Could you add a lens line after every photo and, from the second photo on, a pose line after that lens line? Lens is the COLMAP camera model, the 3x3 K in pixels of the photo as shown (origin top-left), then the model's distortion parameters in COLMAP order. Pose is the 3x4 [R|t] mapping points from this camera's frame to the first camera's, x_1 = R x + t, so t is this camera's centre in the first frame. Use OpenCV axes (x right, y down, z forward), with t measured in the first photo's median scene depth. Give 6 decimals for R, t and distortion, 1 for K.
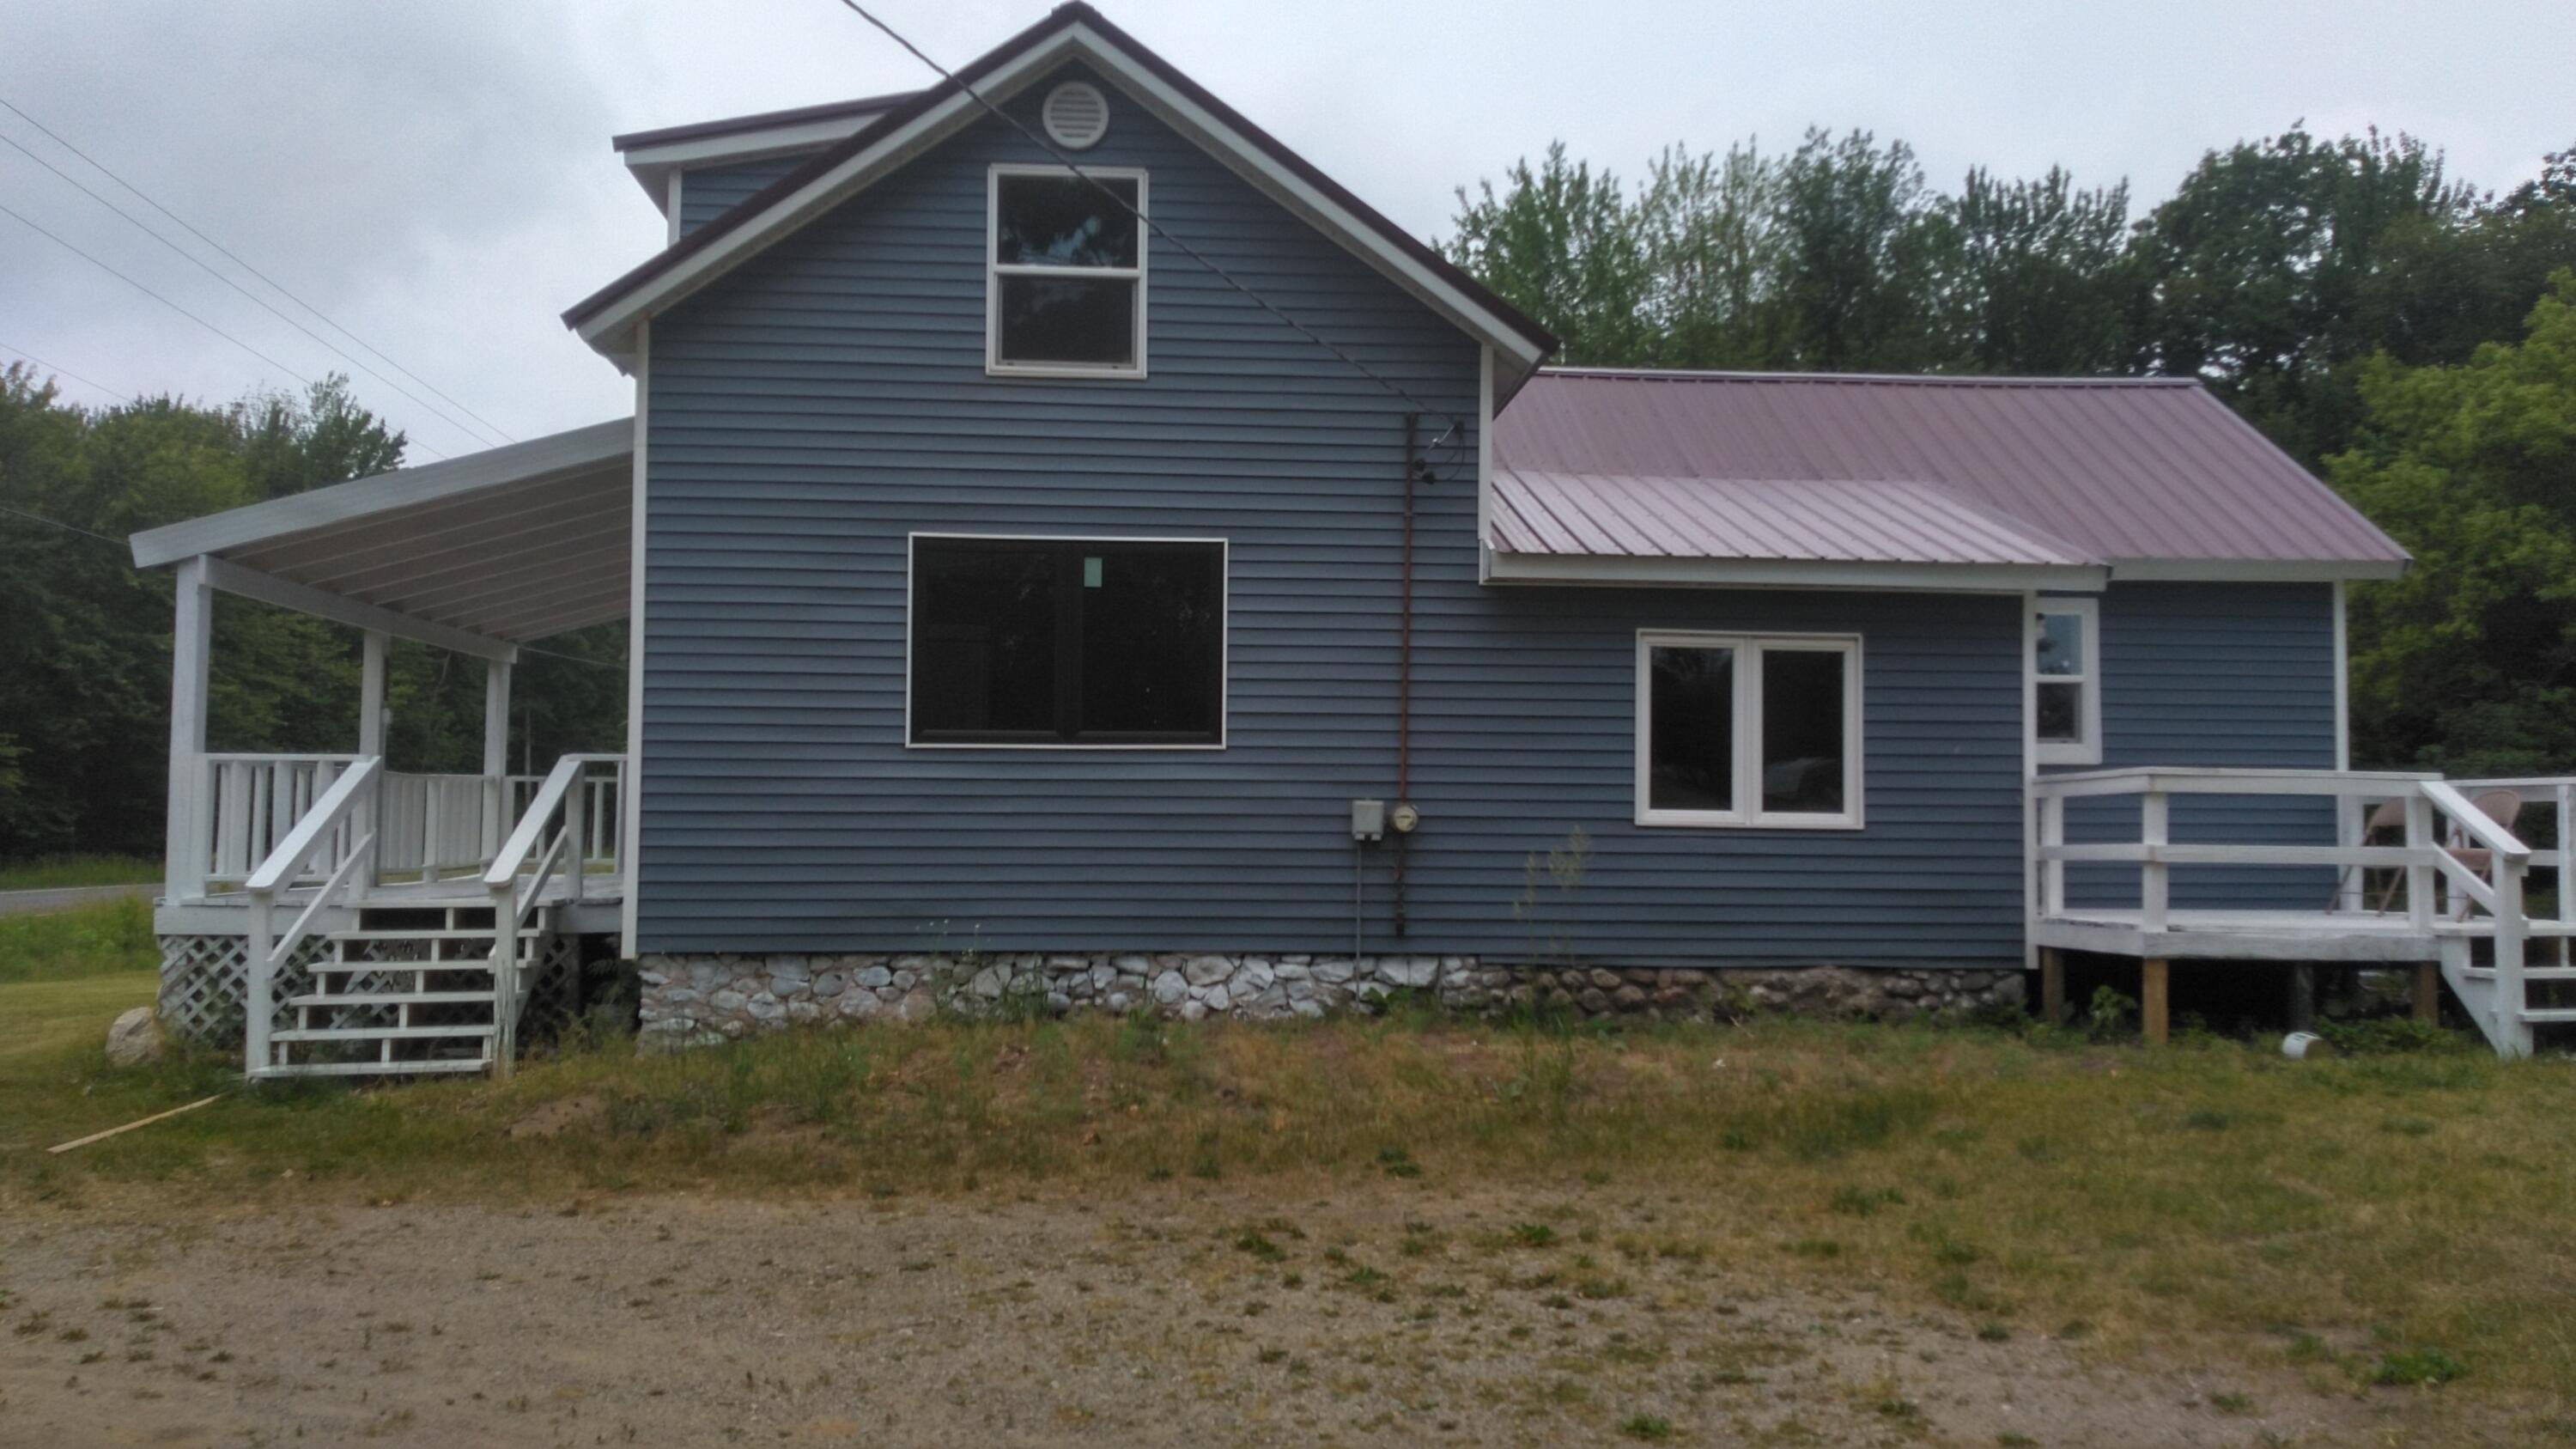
lens RADIAL K [[2030.2, 0, 1288.0], [0, 2030.2, 724.5], [0, 0, 1]] dist [-0.001182, -0.001048]
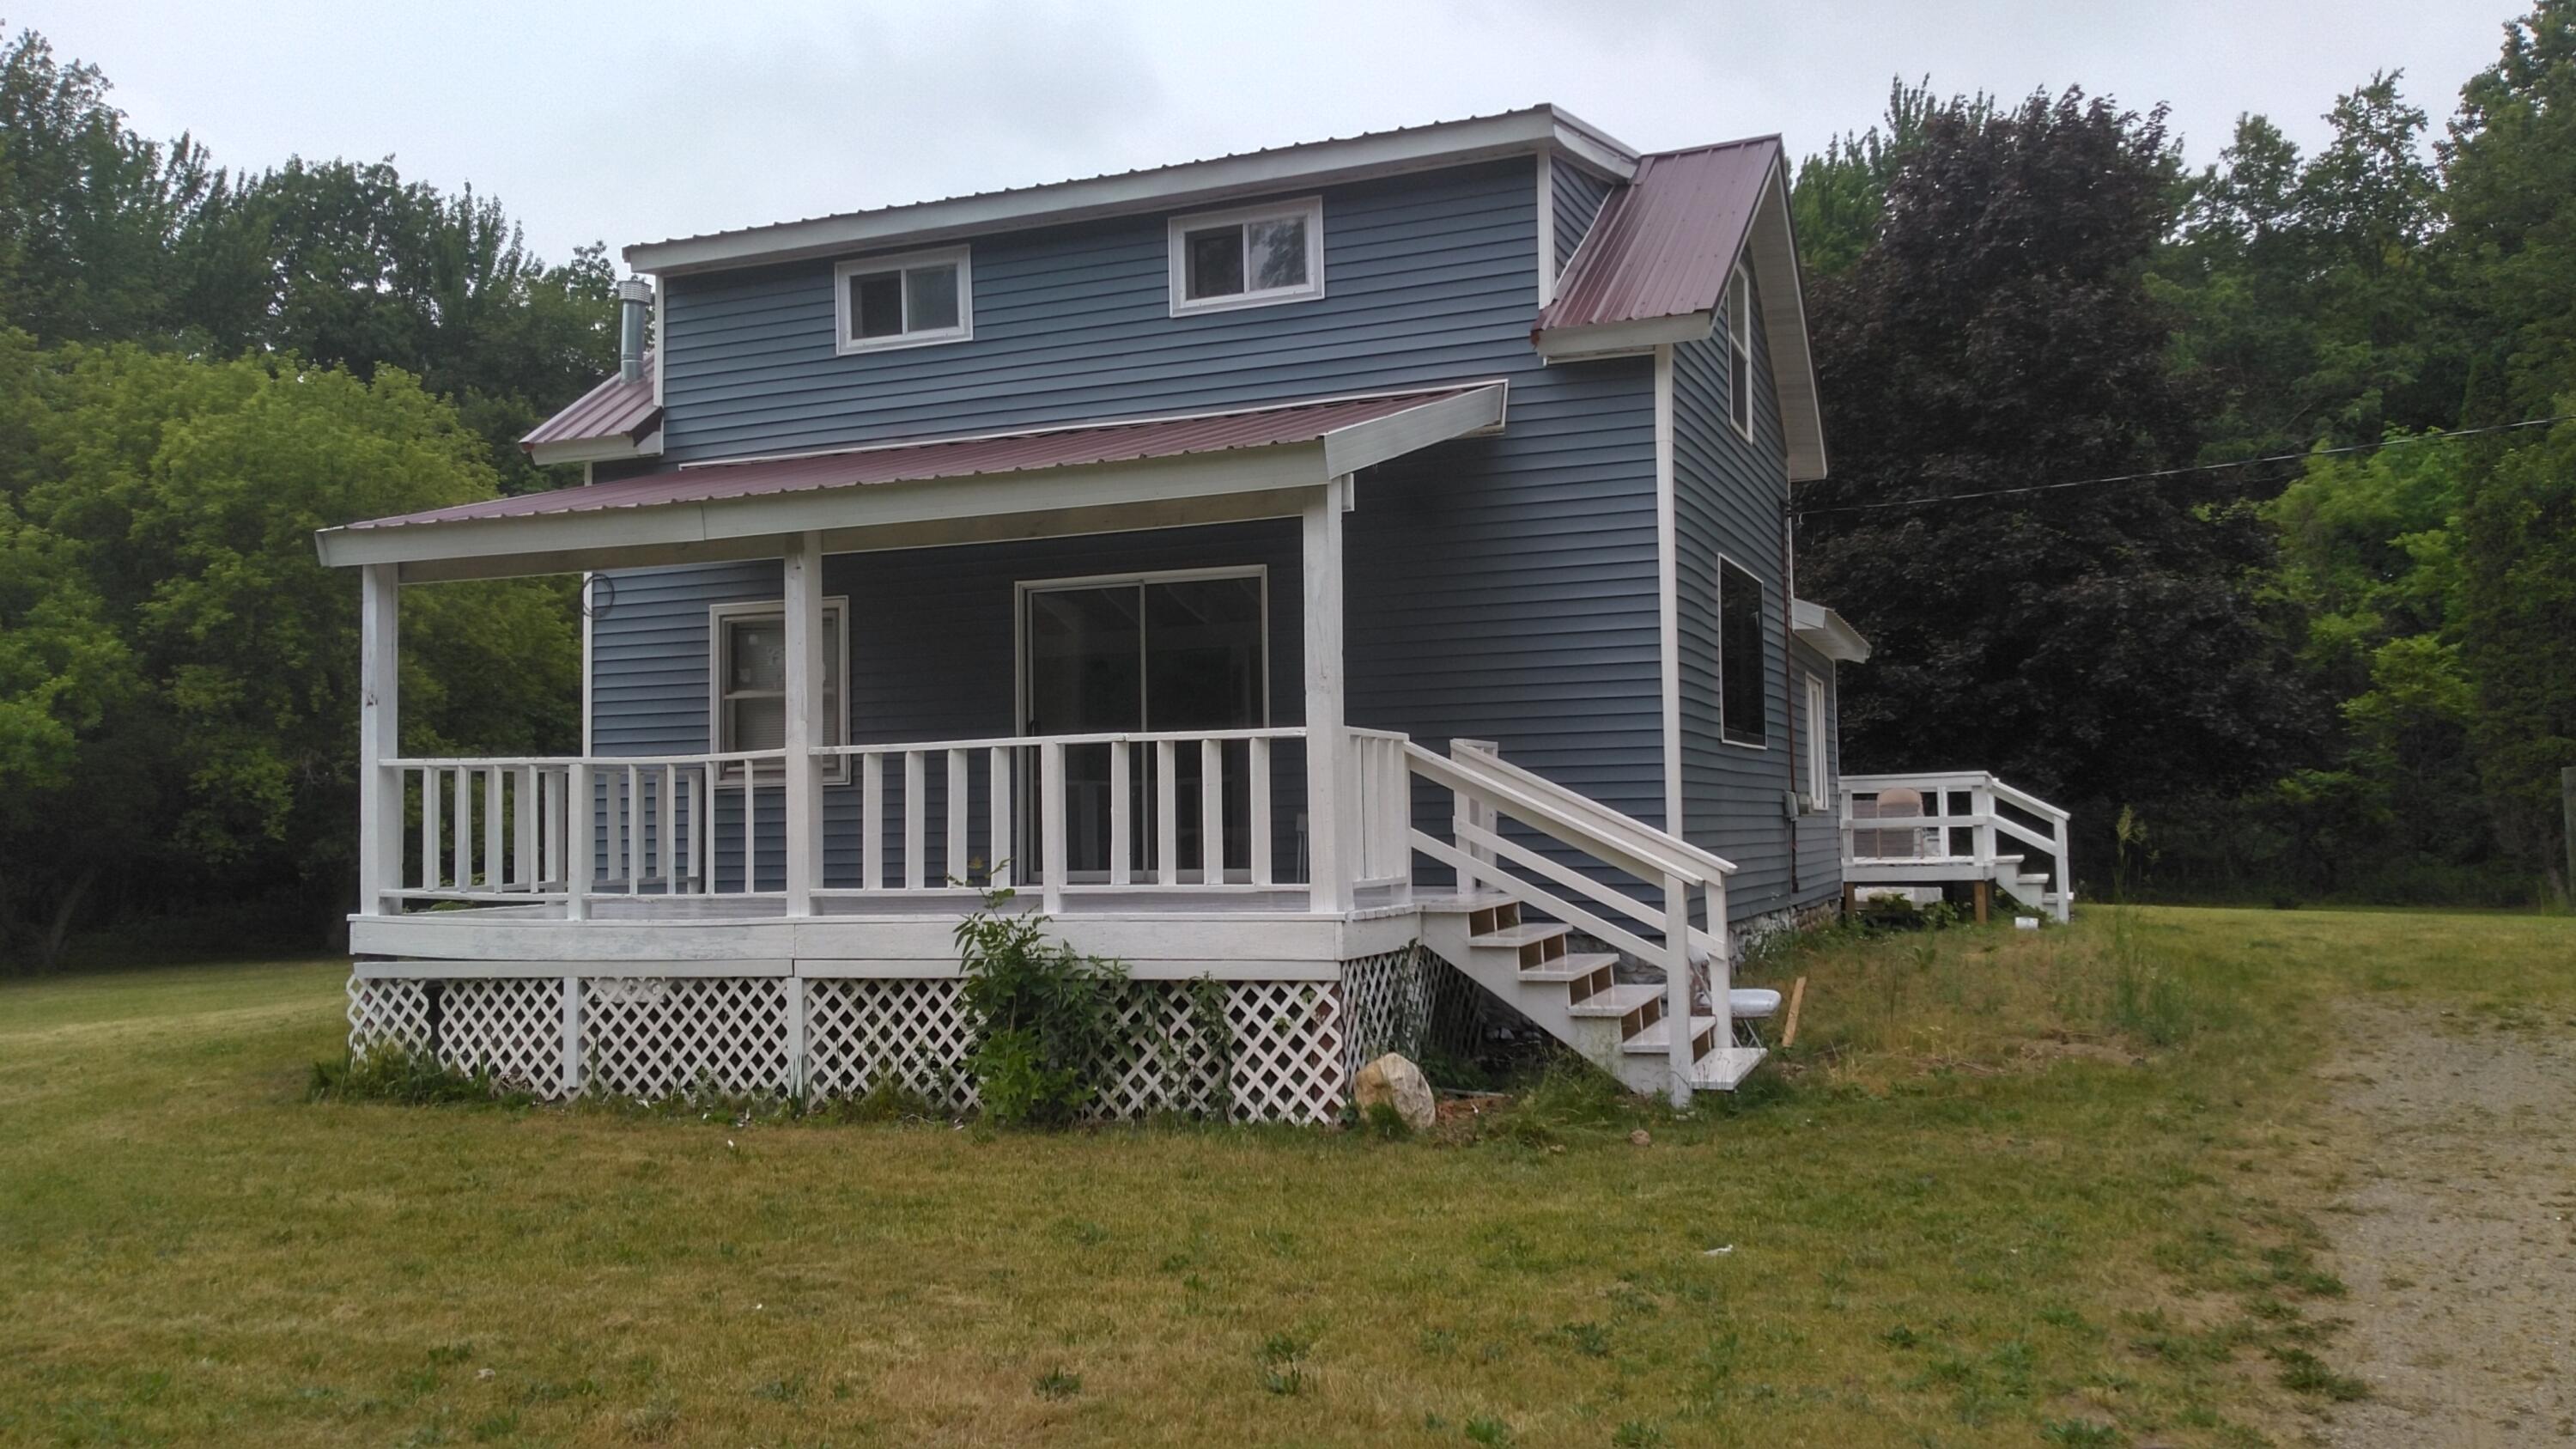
lens RADIAL K [[2030.2, 0, 1288.0], [0, 2030.2, 724.5], [0, 0, 1]] dist [-0.001182, -0.001048]
pose [[0.463157, 0.031521, 0.885715, -0.228723], [-0.037046, 0.999182, -0.016187, 0.001081], [-0.885502, -0.025315, 0.463946, 0.082342]]
